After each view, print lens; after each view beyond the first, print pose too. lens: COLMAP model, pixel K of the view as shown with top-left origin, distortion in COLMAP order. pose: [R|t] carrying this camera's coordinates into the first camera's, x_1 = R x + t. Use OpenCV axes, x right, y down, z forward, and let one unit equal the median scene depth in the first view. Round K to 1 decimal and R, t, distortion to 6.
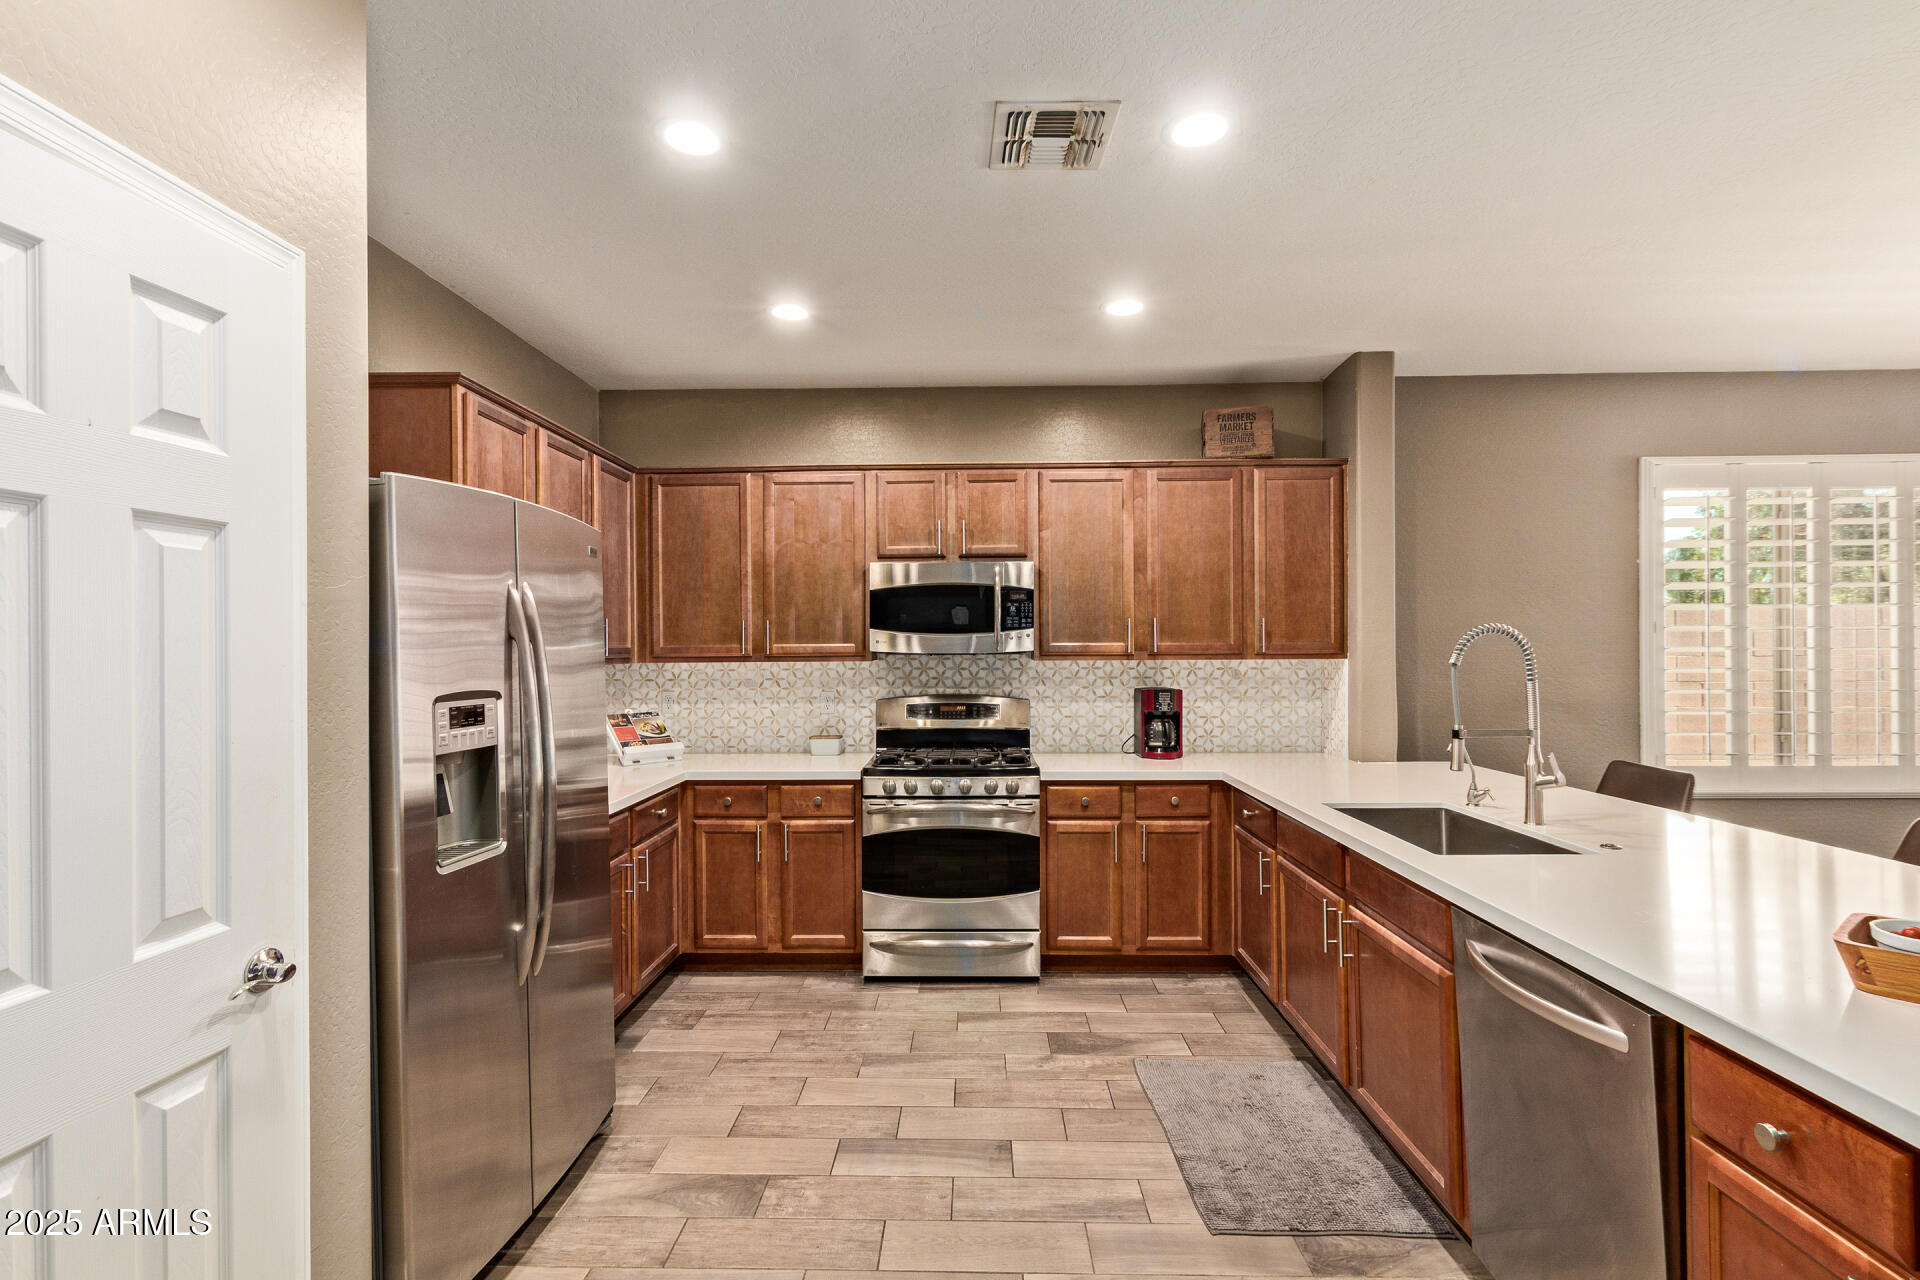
lens RADIAL K [[886.3, 0, 959.8], [0, 886.3, 647.5], [0, 0, 1]] dist [0.018666, 0.000323]
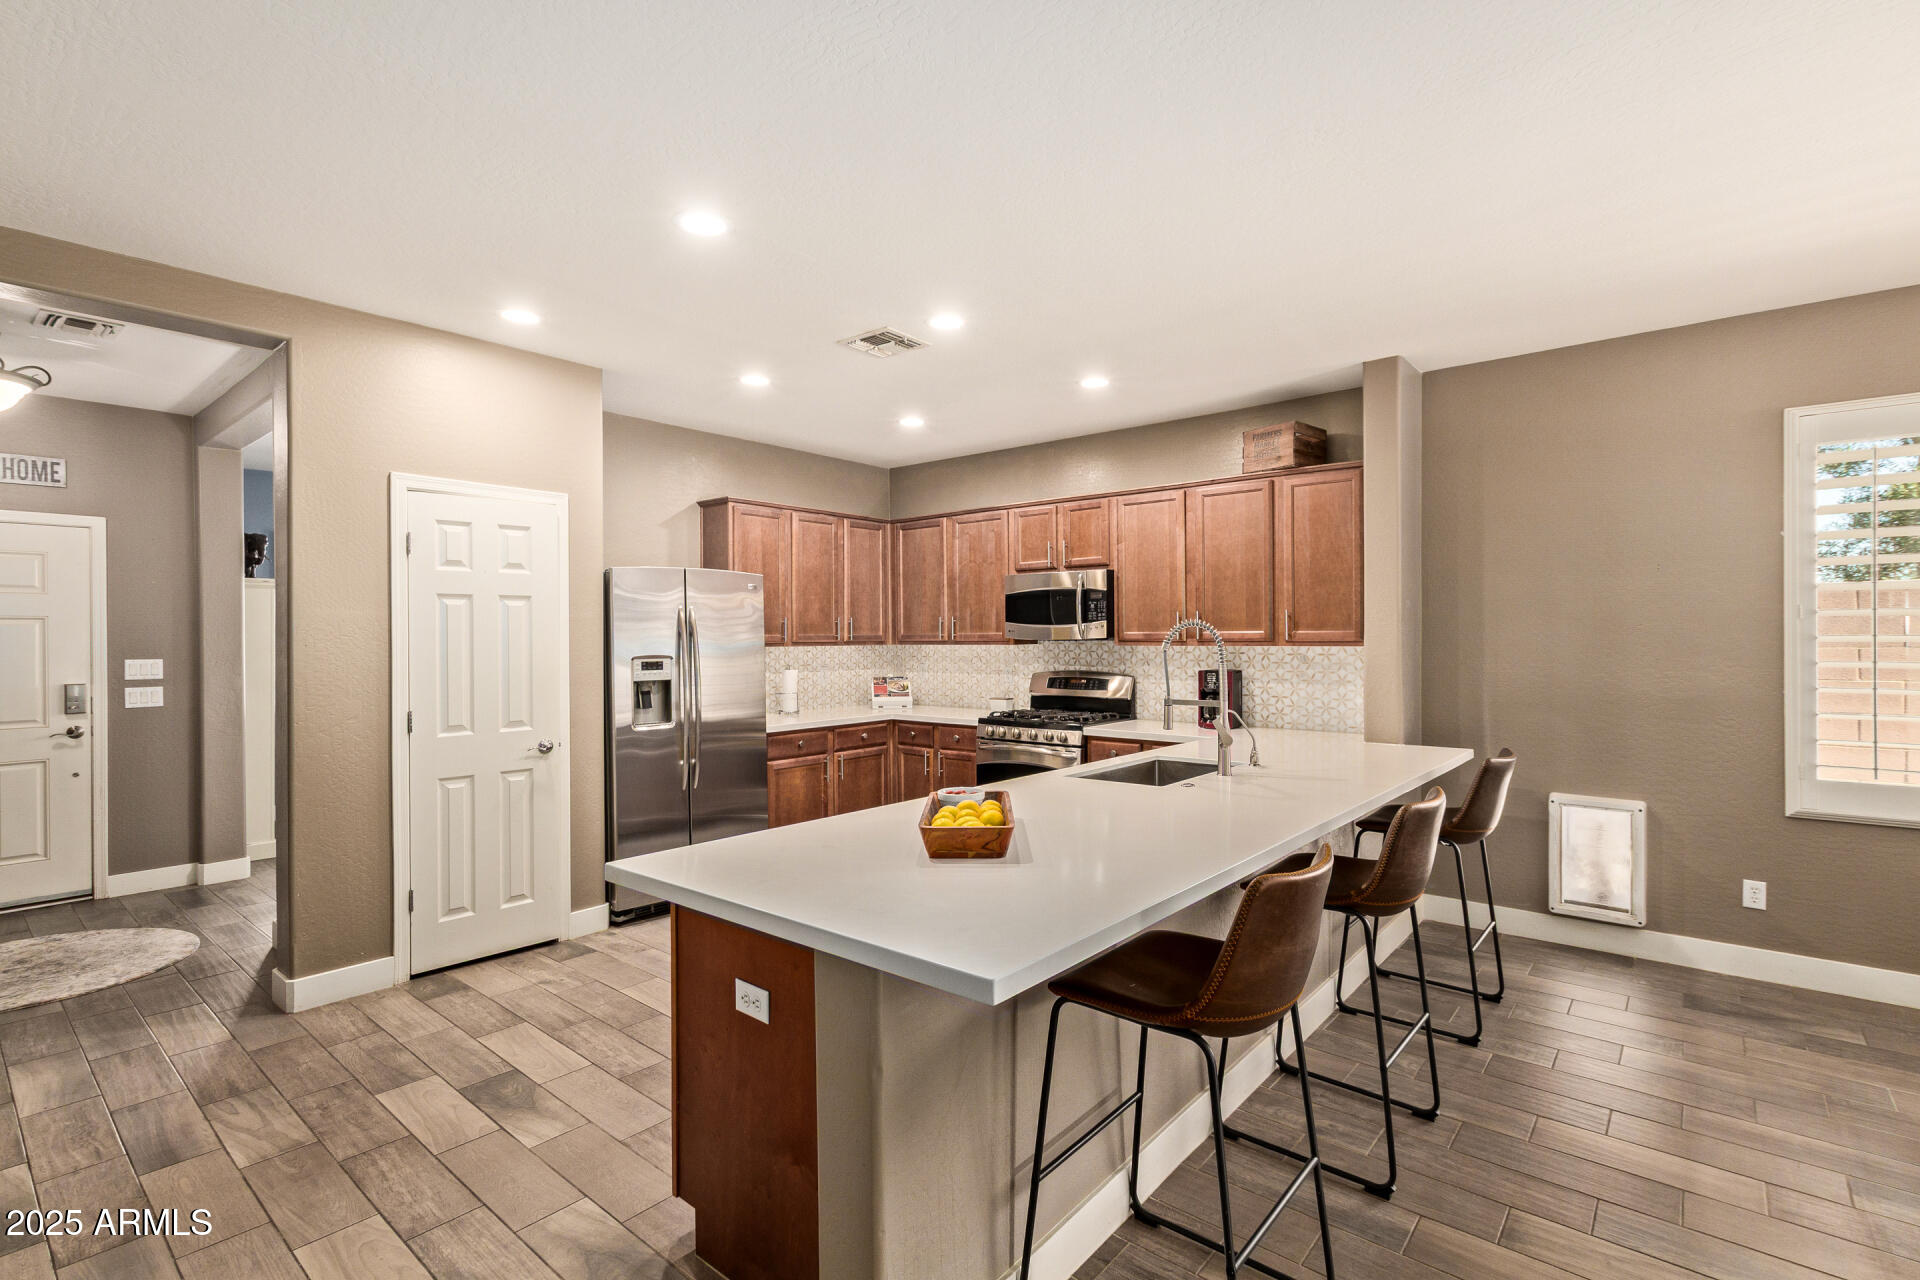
lens RADIAL K [[886.3, 0, 959.4], [0, 886.3, 638.1], [0, 0, 1]] dist [0.018666, 0.000323]
pose [[0.782638, 0.003650, -0.622467, 0.709079], [0.000836, 0.999976, 0.006915, -0.005002], [0.622477, -0.005932, 0.782616, -0.147019]]
